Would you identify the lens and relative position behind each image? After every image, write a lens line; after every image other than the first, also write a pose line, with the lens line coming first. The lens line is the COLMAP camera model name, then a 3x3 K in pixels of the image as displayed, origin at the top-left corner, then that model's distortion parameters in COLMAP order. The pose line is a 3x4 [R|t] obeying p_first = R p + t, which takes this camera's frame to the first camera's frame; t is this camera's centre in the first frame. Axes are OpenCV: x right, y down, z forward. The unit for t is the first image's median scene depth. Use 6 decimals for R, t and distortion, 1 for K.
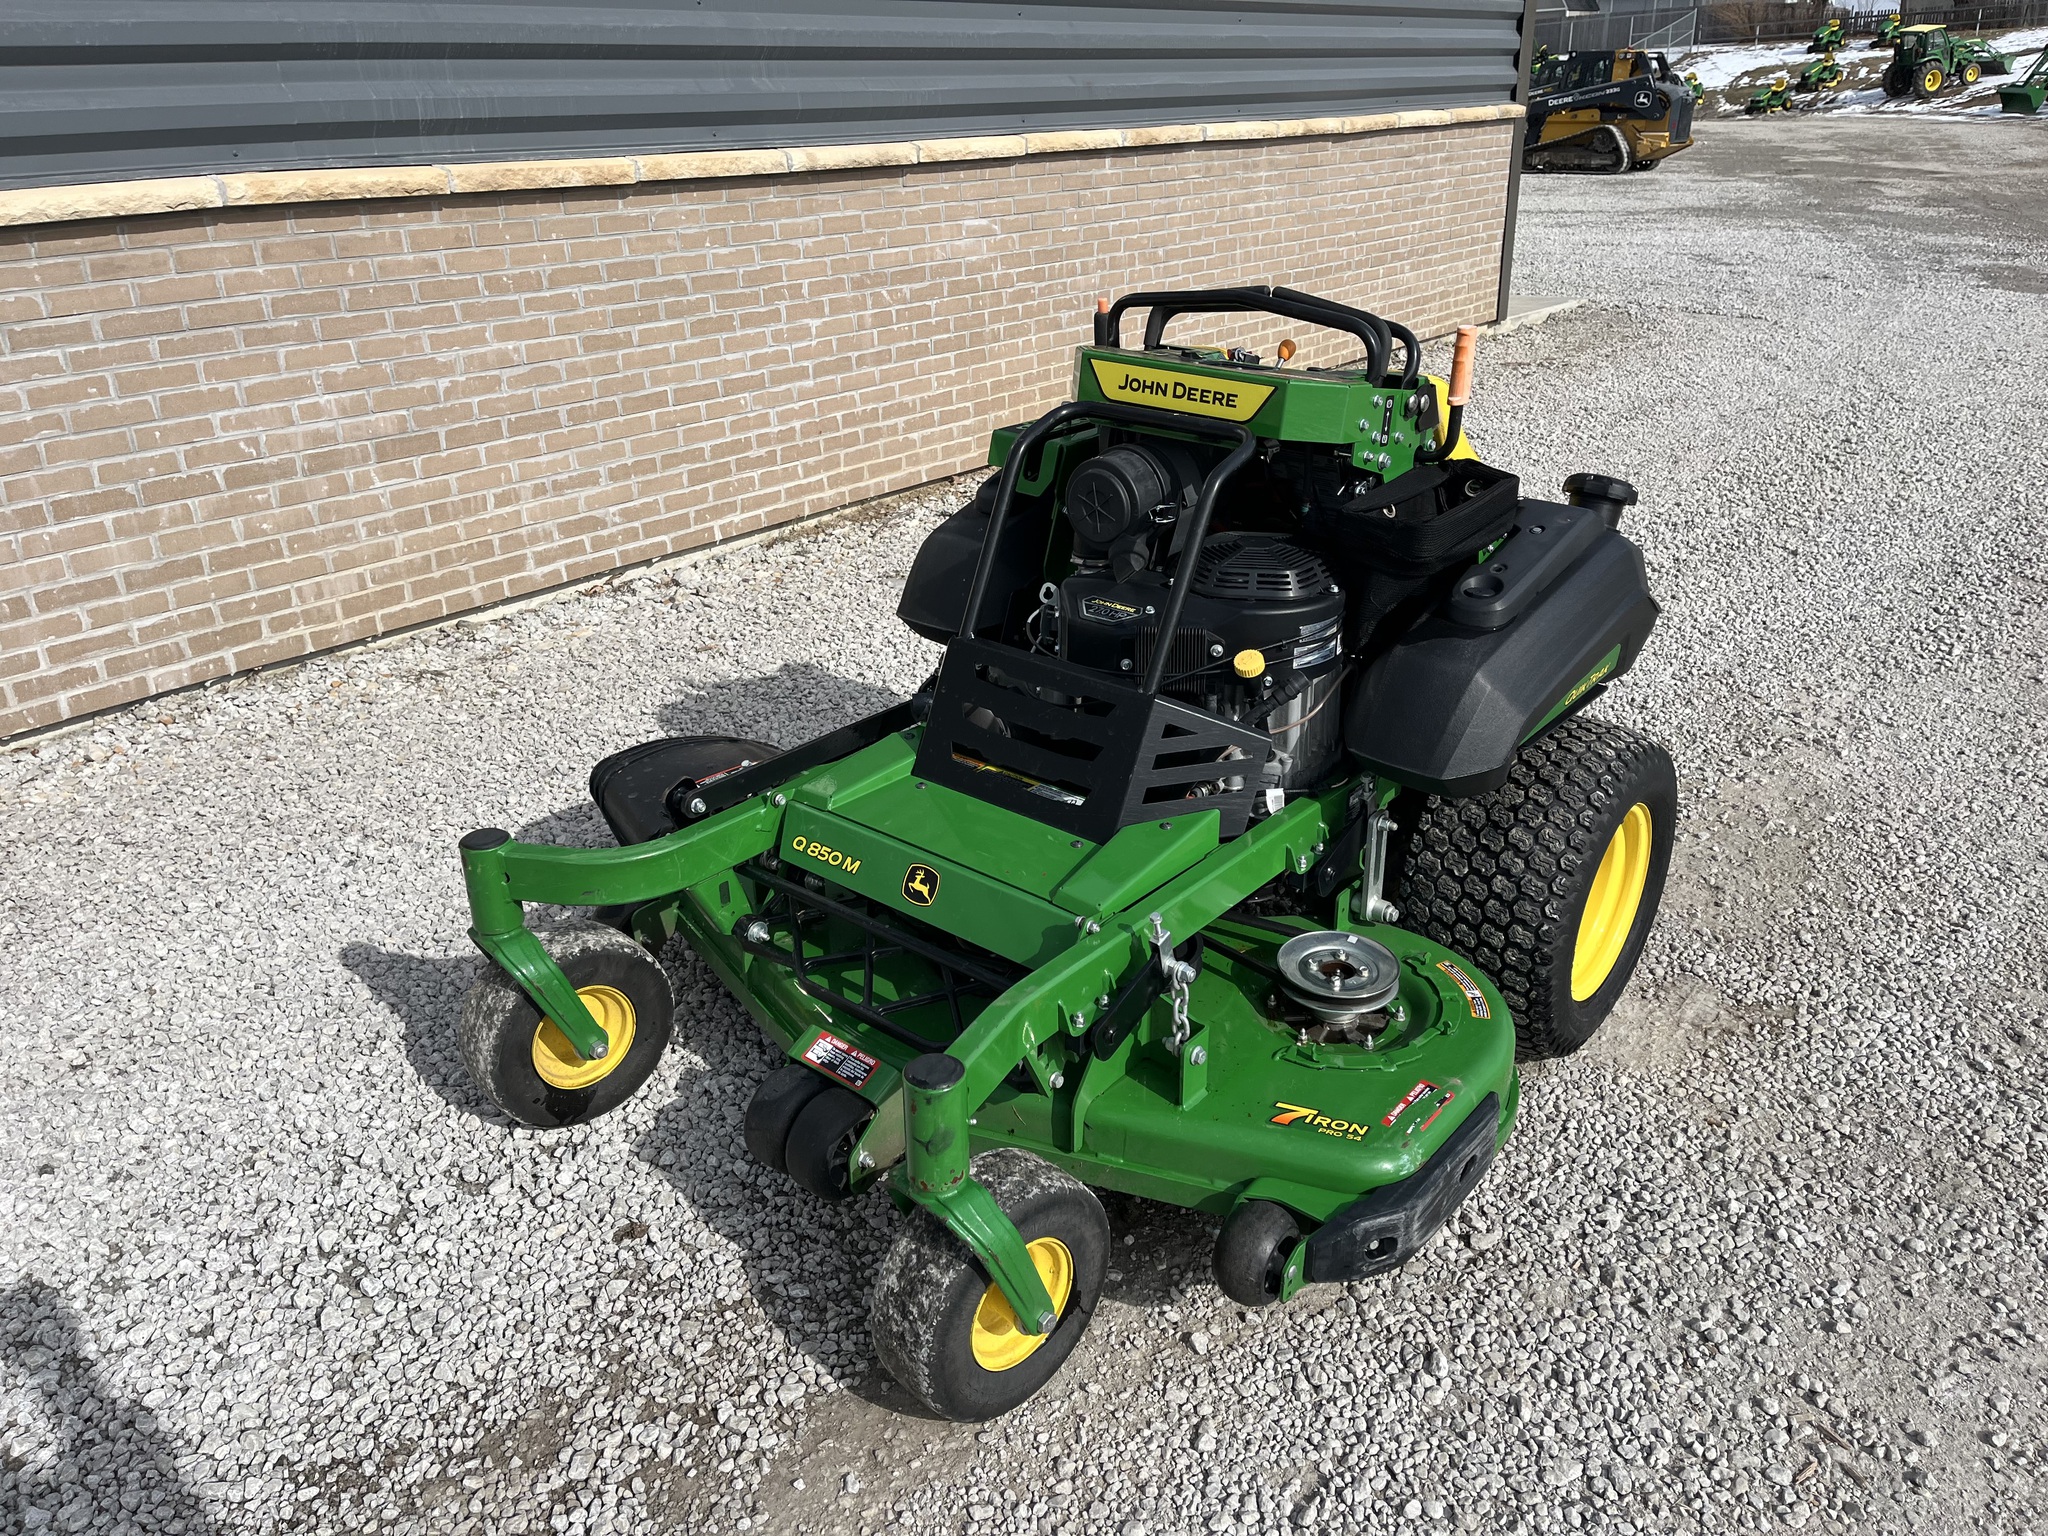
lens RADIAL K [[1546.2, 0, 1021.9], [0, 1546.2, 764.0], [0, 0, 1]] dist [0.080719, -0.107686]
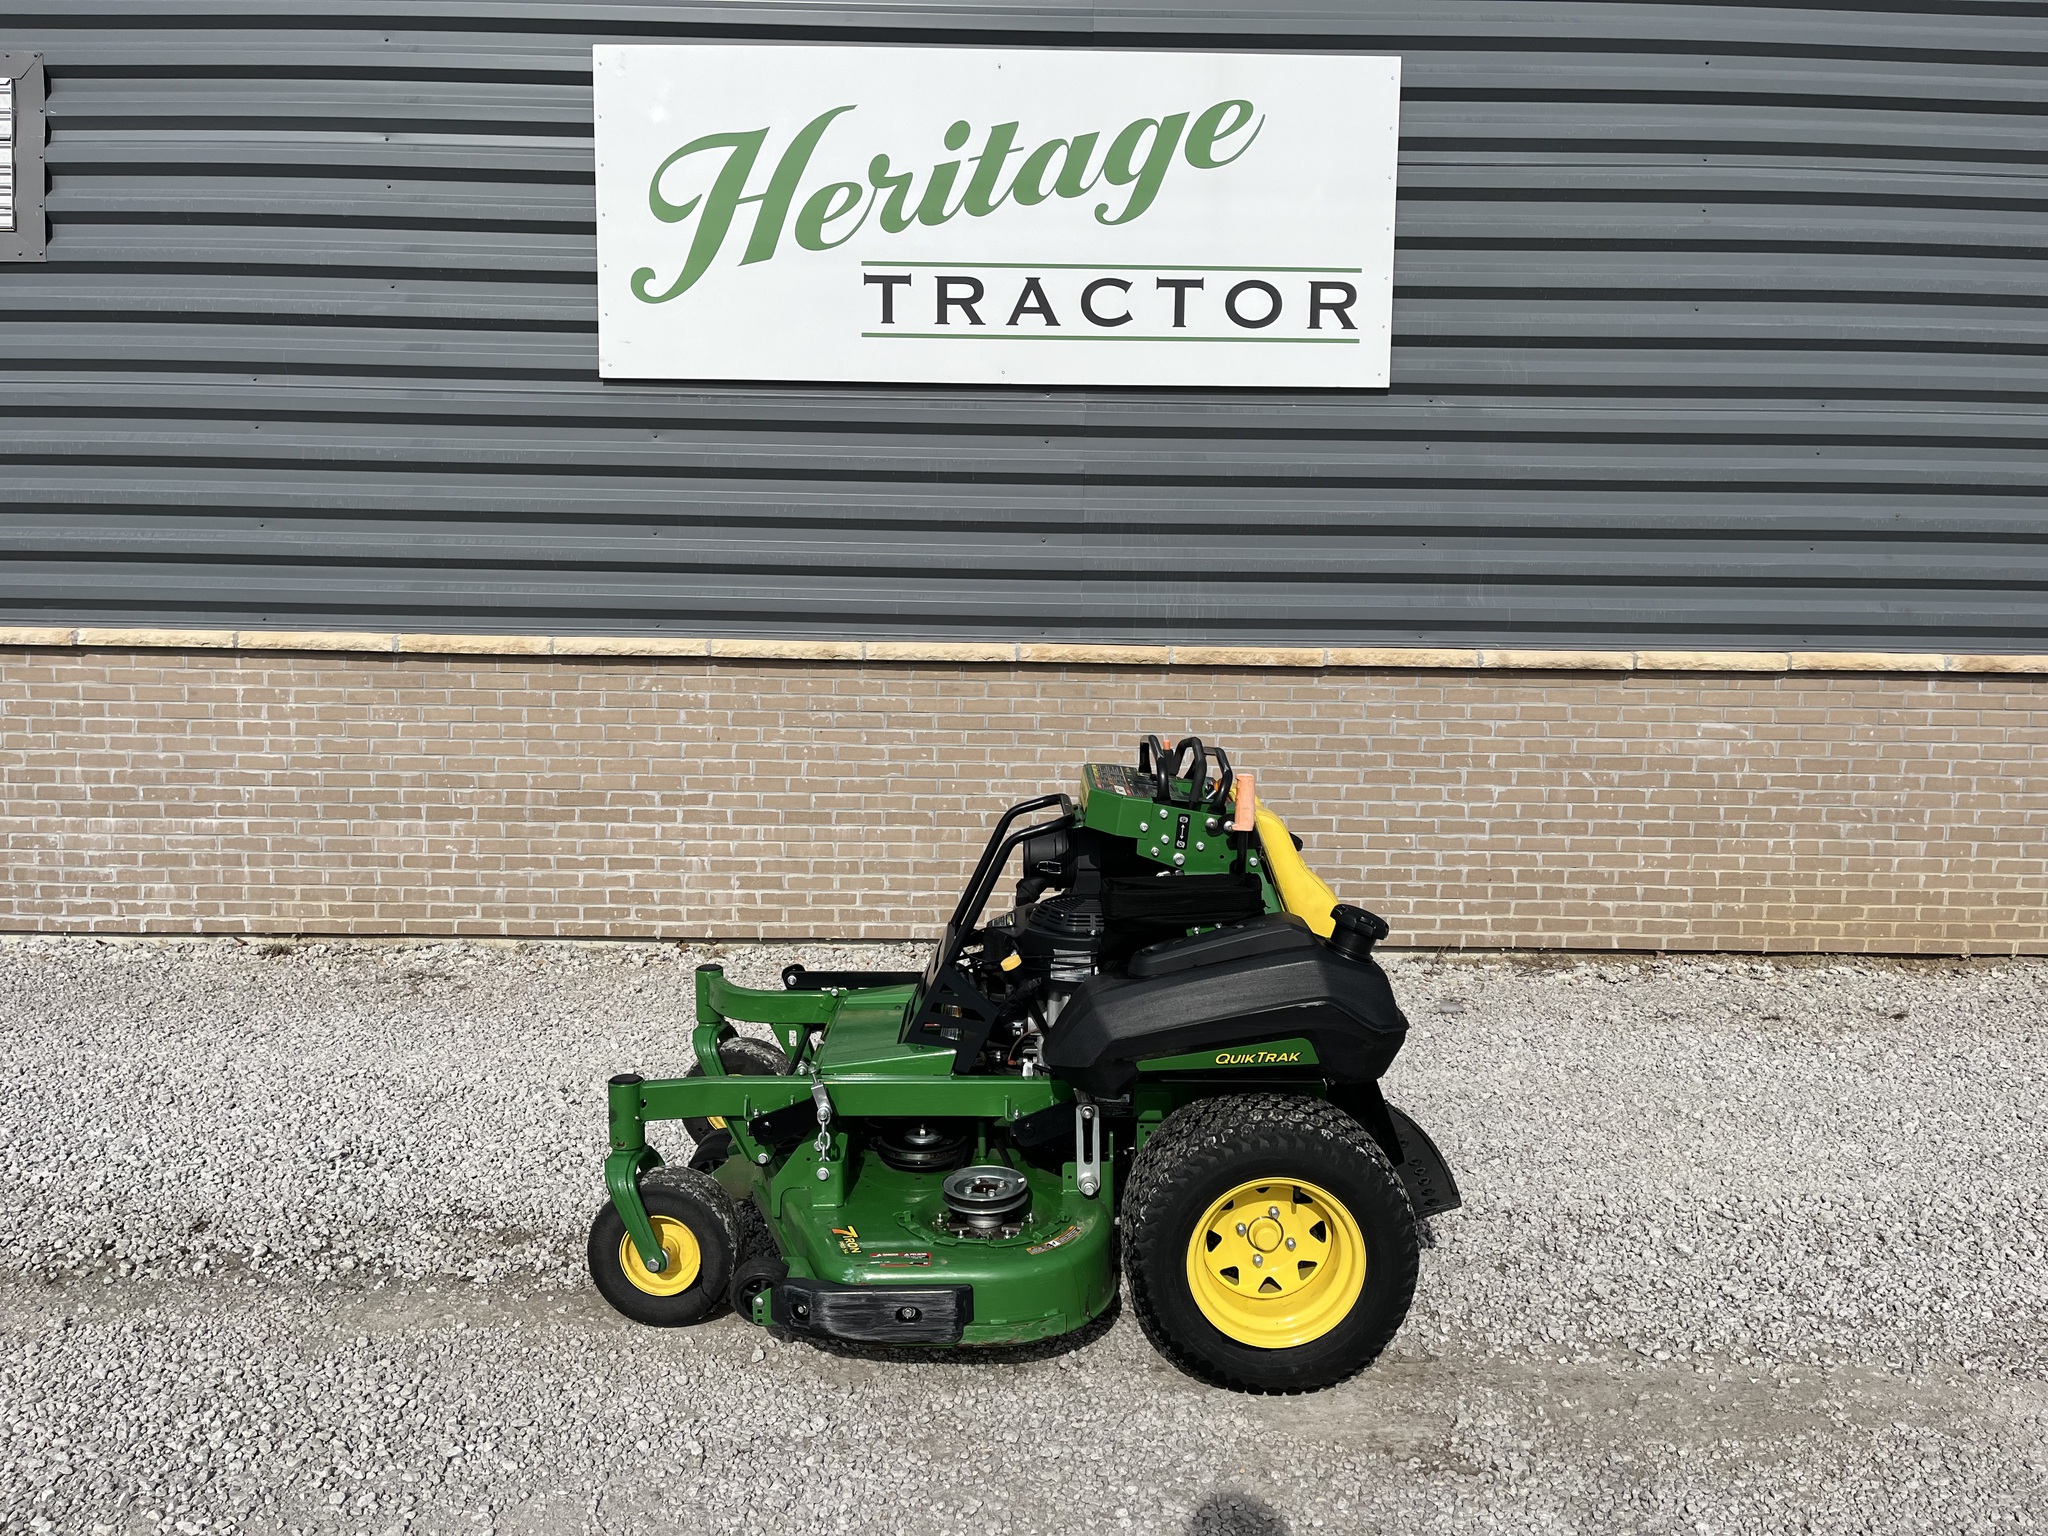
lens RADIAL K [[1546.2, 0, 1015.3], [0, 1546.2, 771.8], [0, 0, 1]] dist [0.080719, -0.107686]
pose [[0.642276, 0.112828, -0.758124, 0.696870], [-0.329366, 0.933755, -0.140069, -0.016746], [0.692098, 0.339663, 0.636890, 0.002637]]
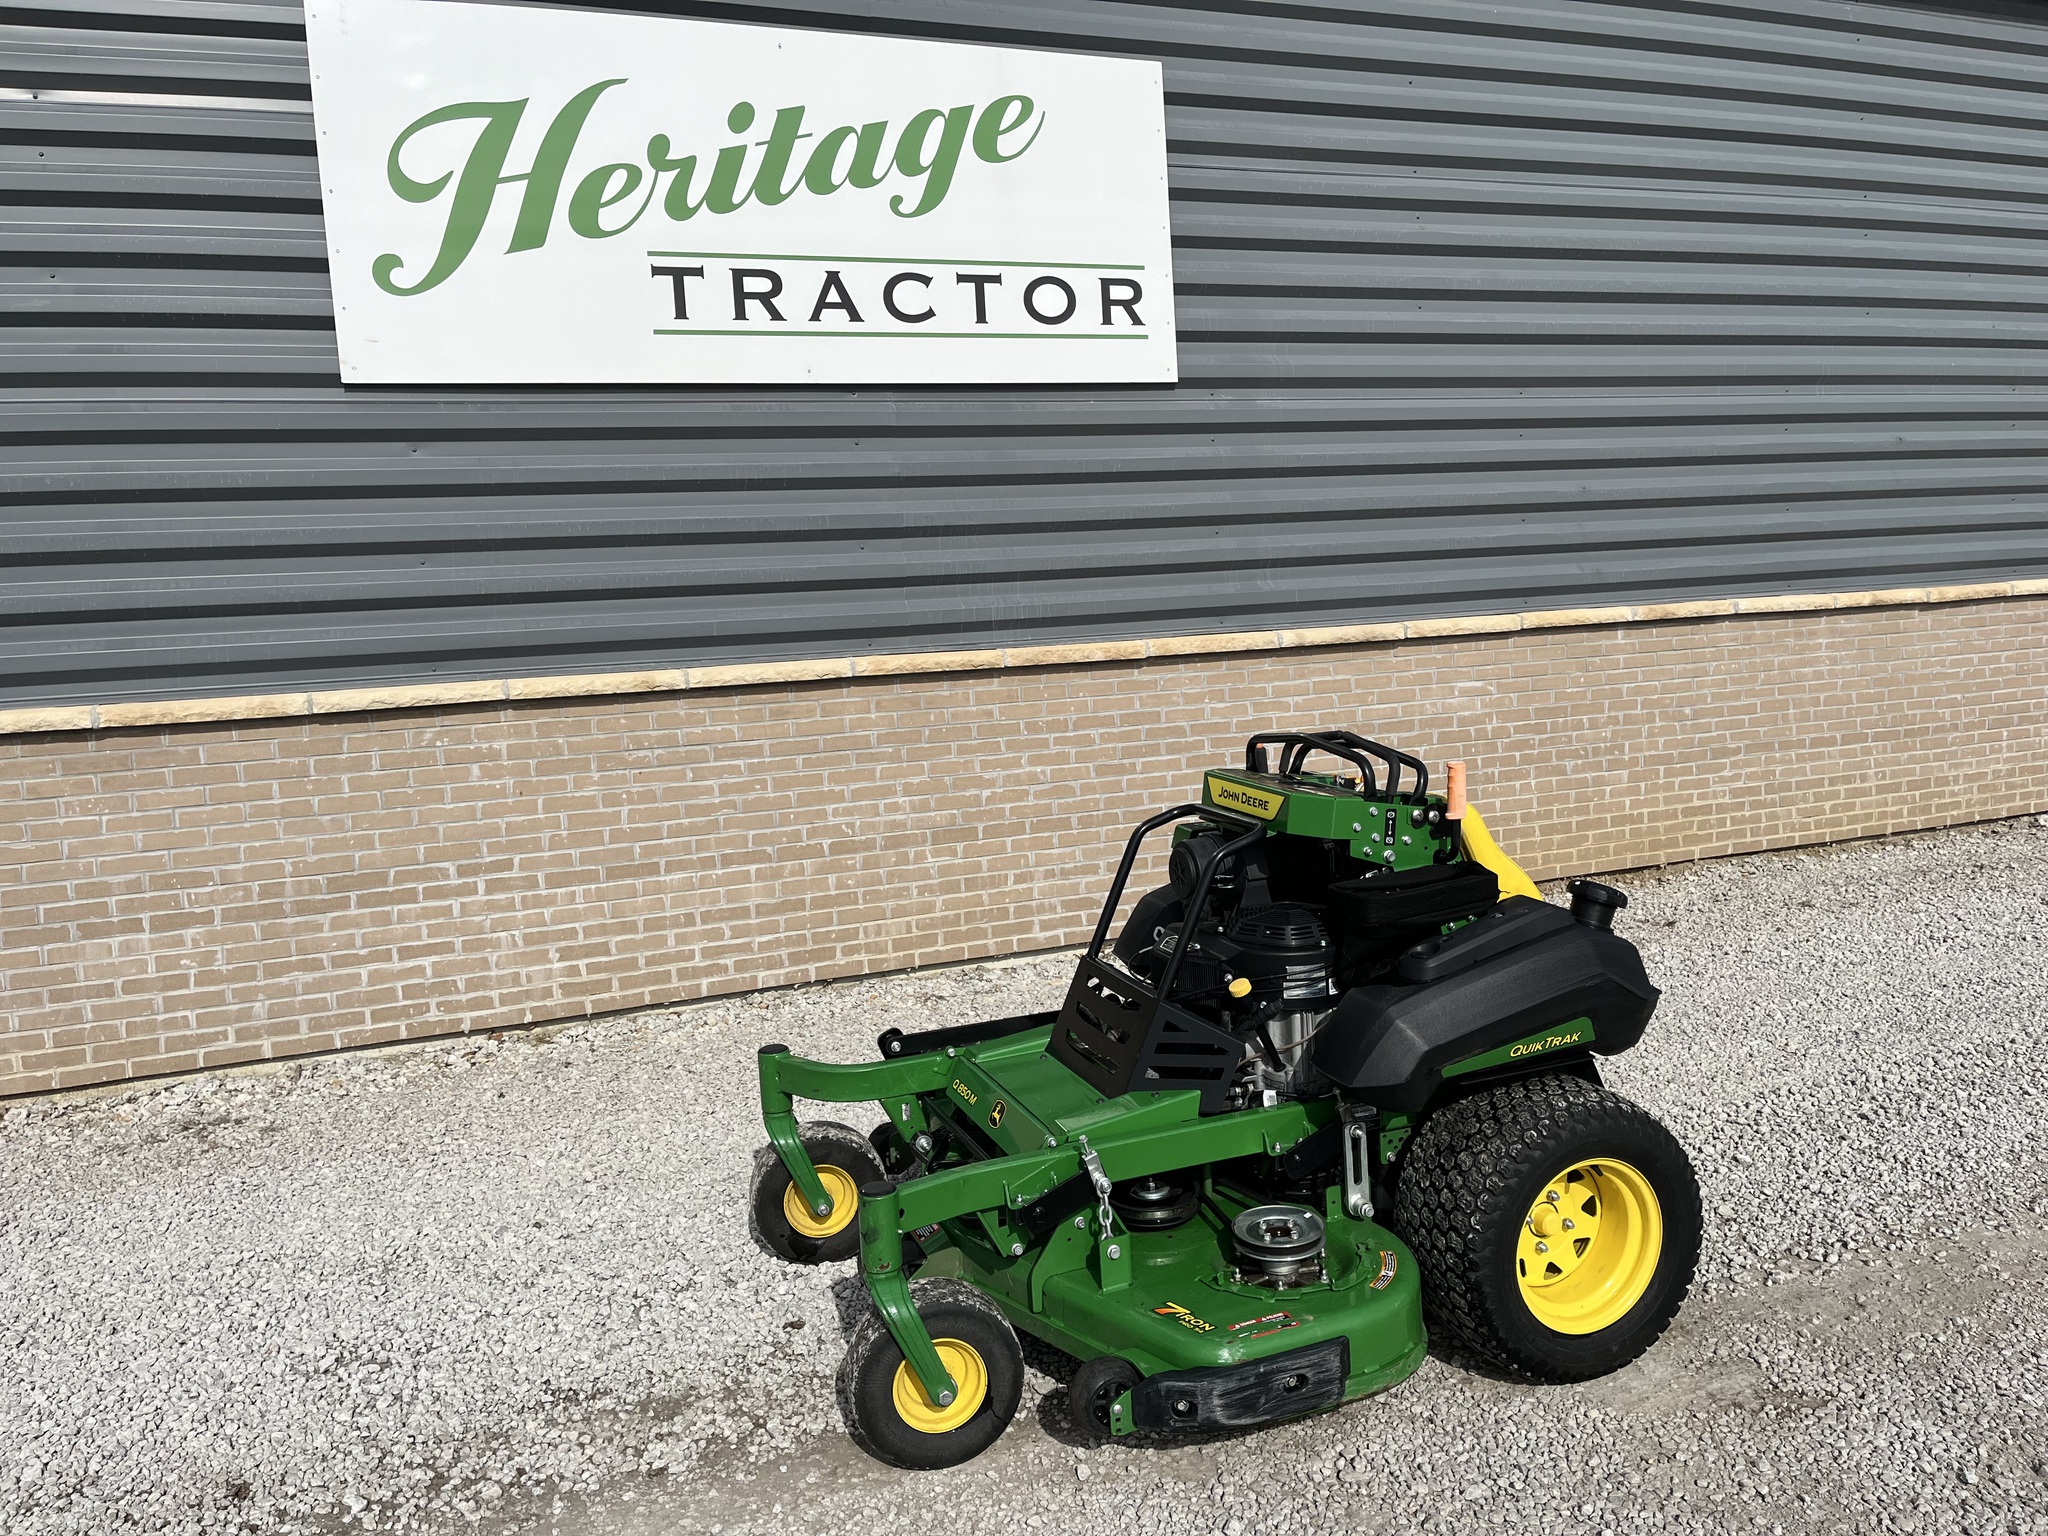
lens RADIAL K [[1546.2, 0, 1013.2], [0, 1546.2, 746.5], [0, 0, 1]] dist [0.080719, -0.107686]
pose [[0.871465, 0.023449, -0.489897, 0.360288], [-0.163488, 0.955618, -0.245083, 0.056951], [0.462407, 0.293674, 0.836621, -0.175374]]
